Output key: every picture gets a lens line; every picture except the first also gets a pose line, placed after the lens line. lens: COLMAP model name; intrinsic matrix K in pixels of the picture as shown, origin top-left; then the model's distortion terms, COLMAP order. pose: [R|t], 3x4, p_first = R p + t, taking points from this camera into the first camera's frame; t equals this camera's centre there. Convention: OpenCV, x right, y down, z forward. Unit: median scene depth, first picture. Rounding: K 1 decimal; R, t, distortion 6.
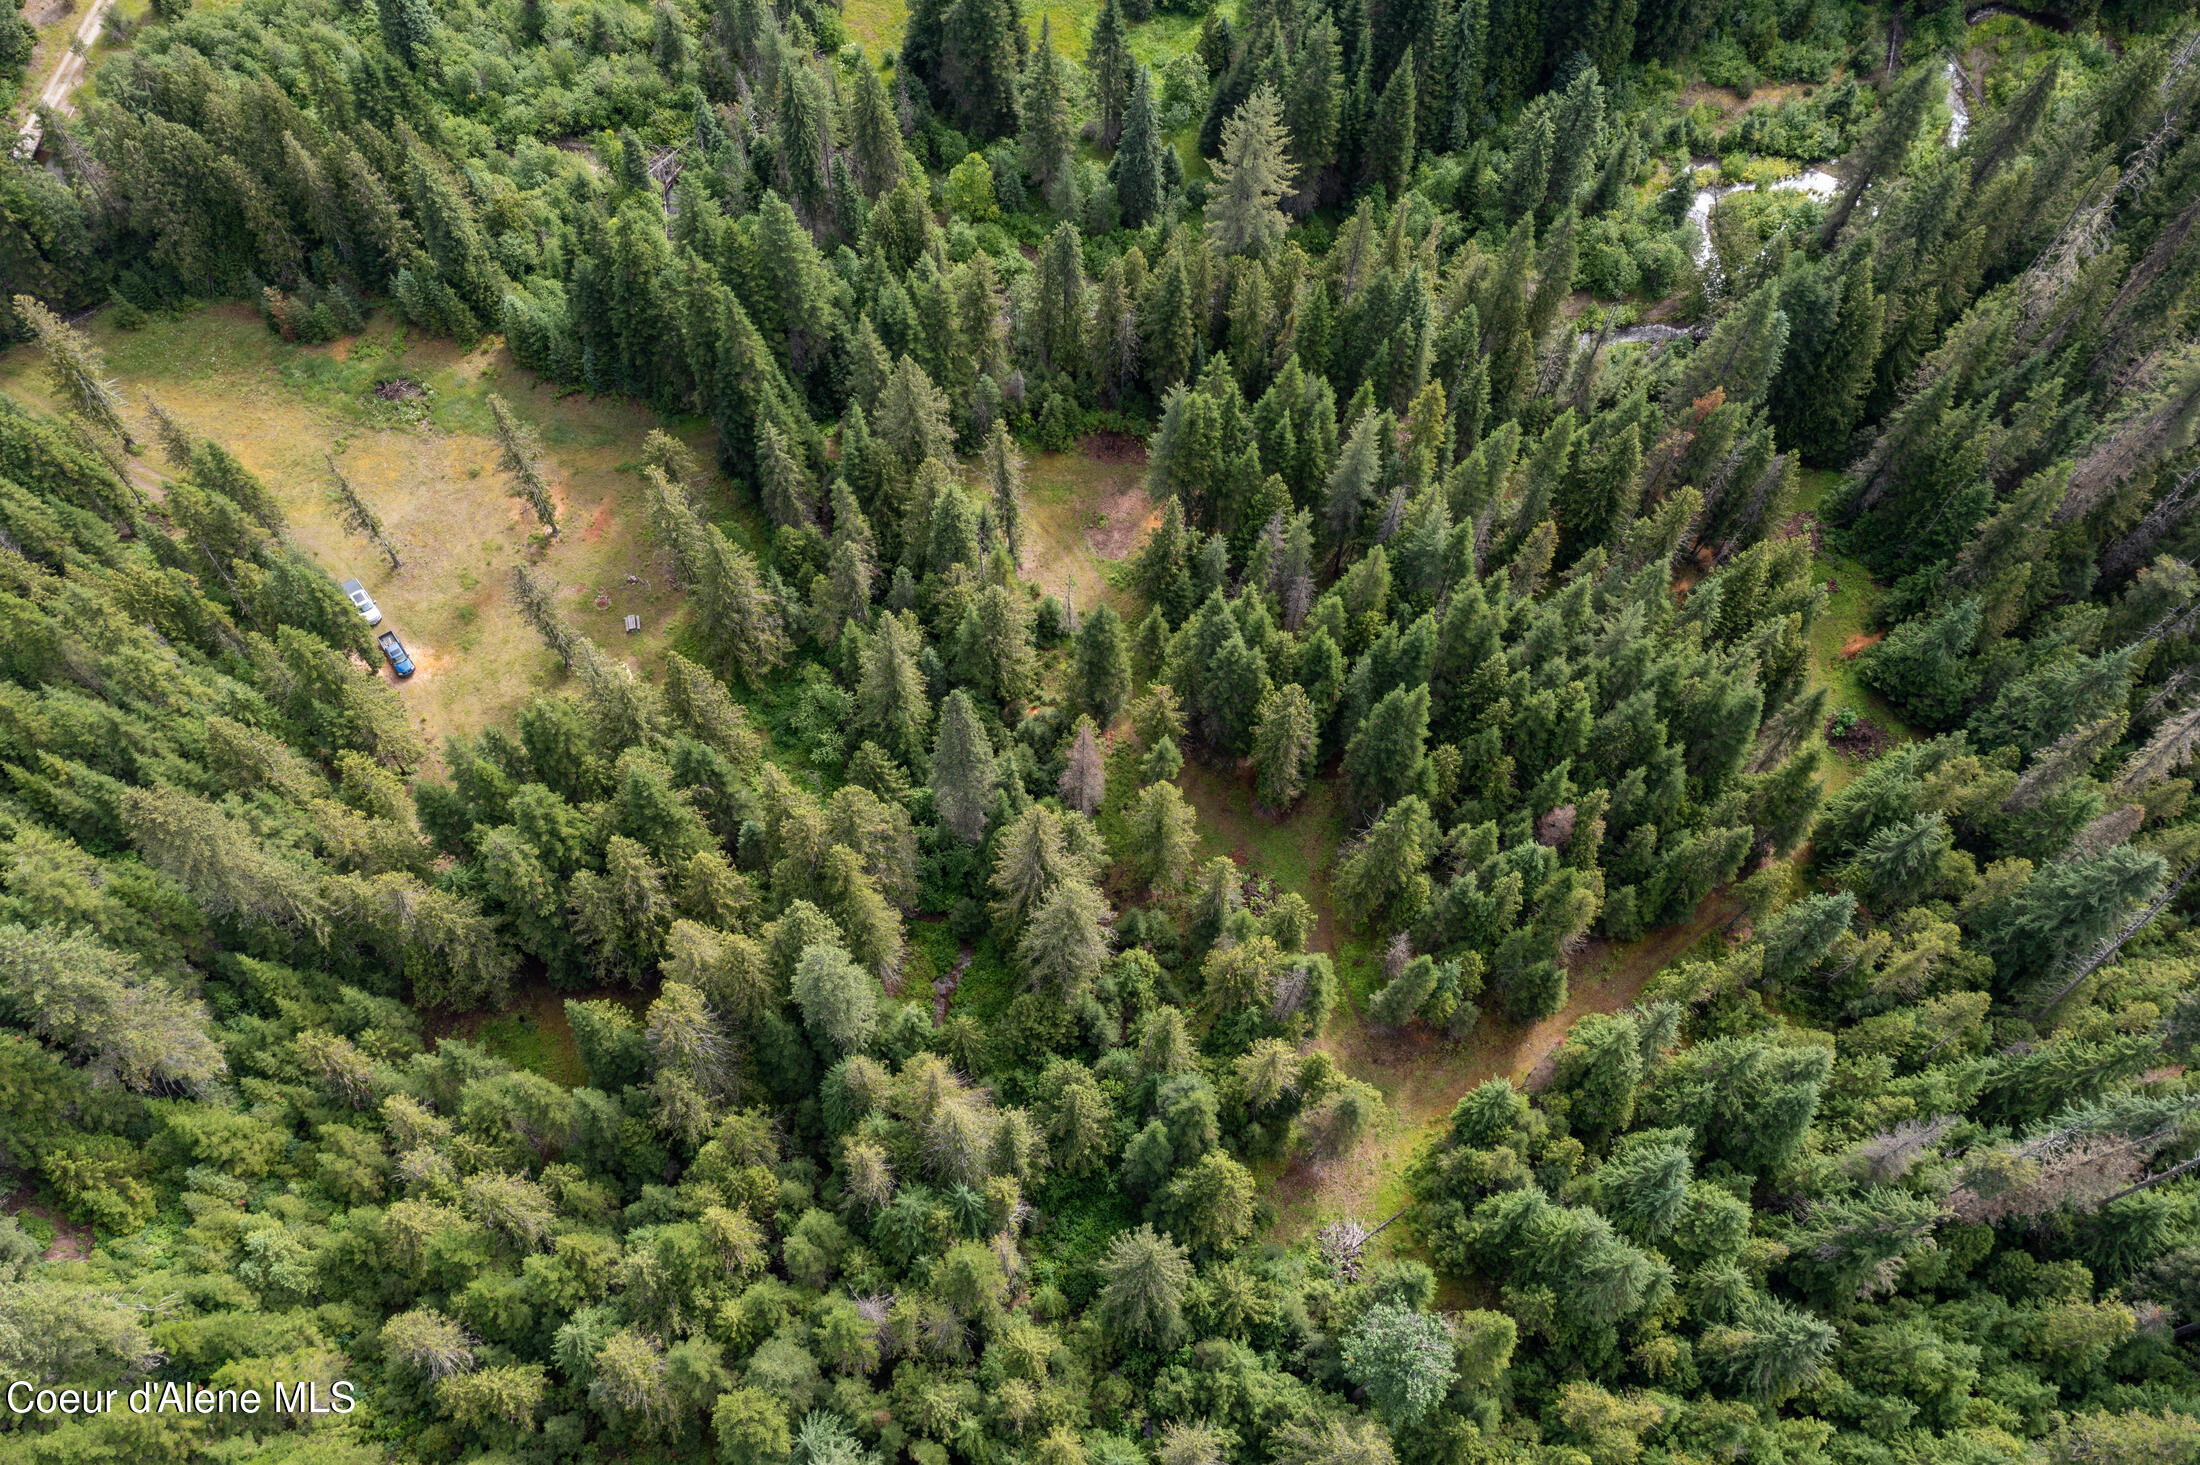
lens RADIAL K [[1770.2, 0, 1091.8], [0, 1770.2, 731.4], [0, 0, 1]] dist [0.031498, 0.004704]
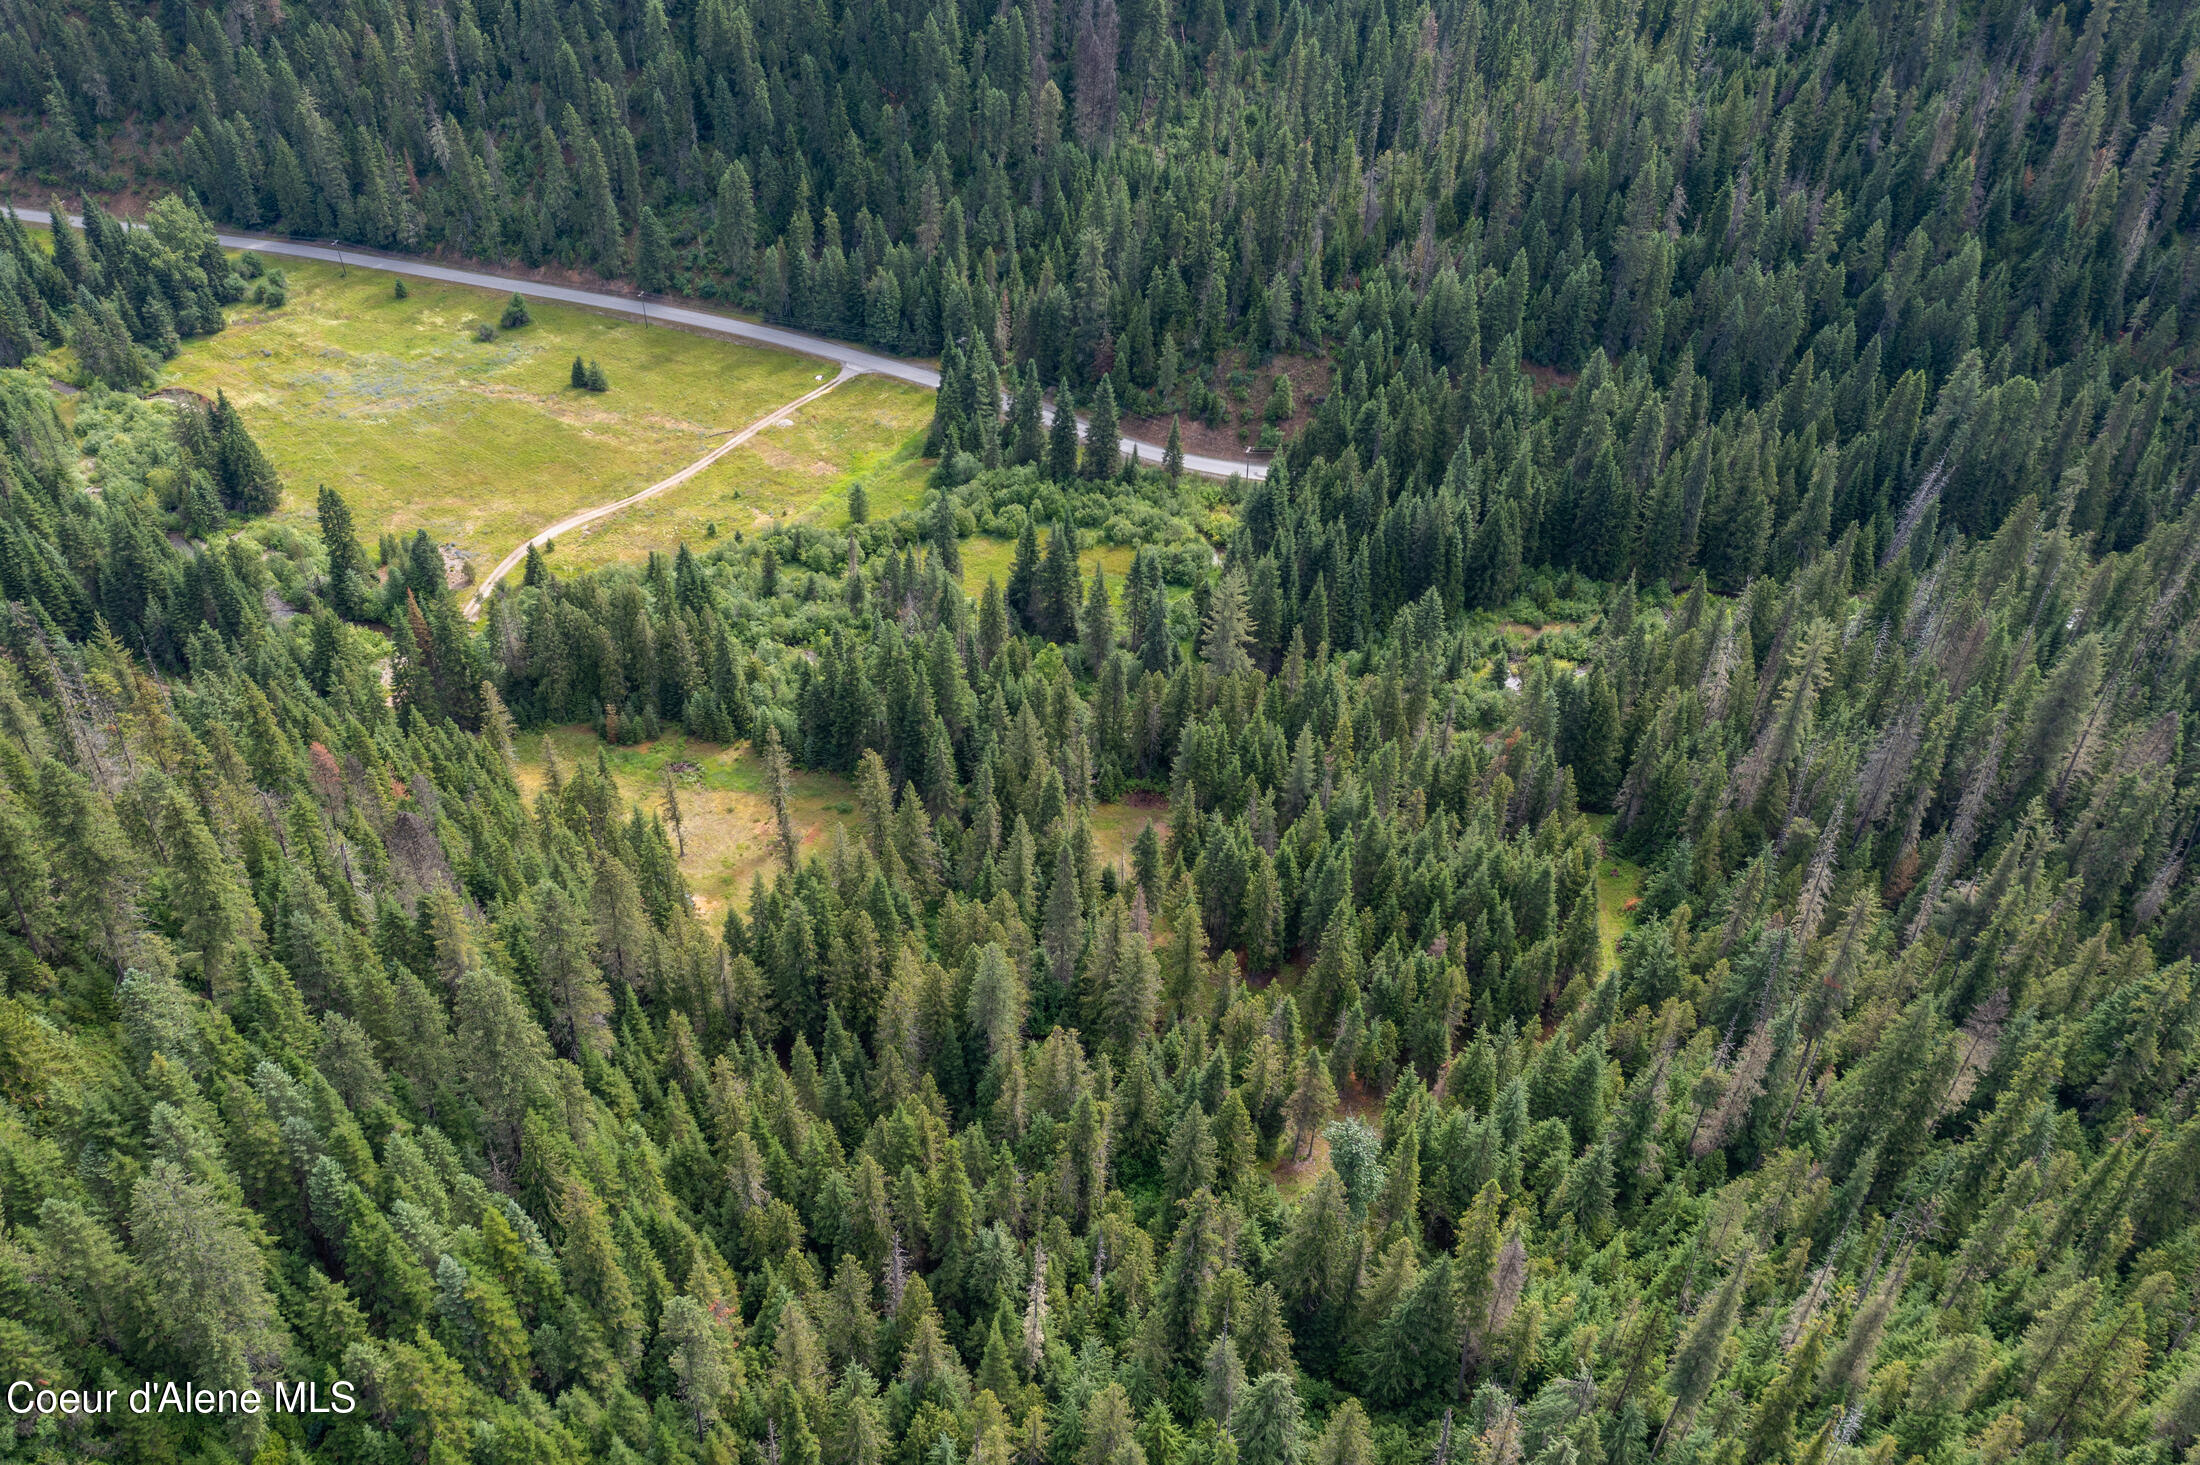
lens RADIAL K [[1751.3, 0, 1100.6], [0, 1751.3, 735.7], [0, 0, 1]] dist [0.017103, 0.017492]
pose [[0.999799, 0.003517, 0.019726, -0.056807], [0.005143, 0.906455, -0.422270, 0.430800], [-0.019366, 0.422287, 0.906255, -0.399609]]
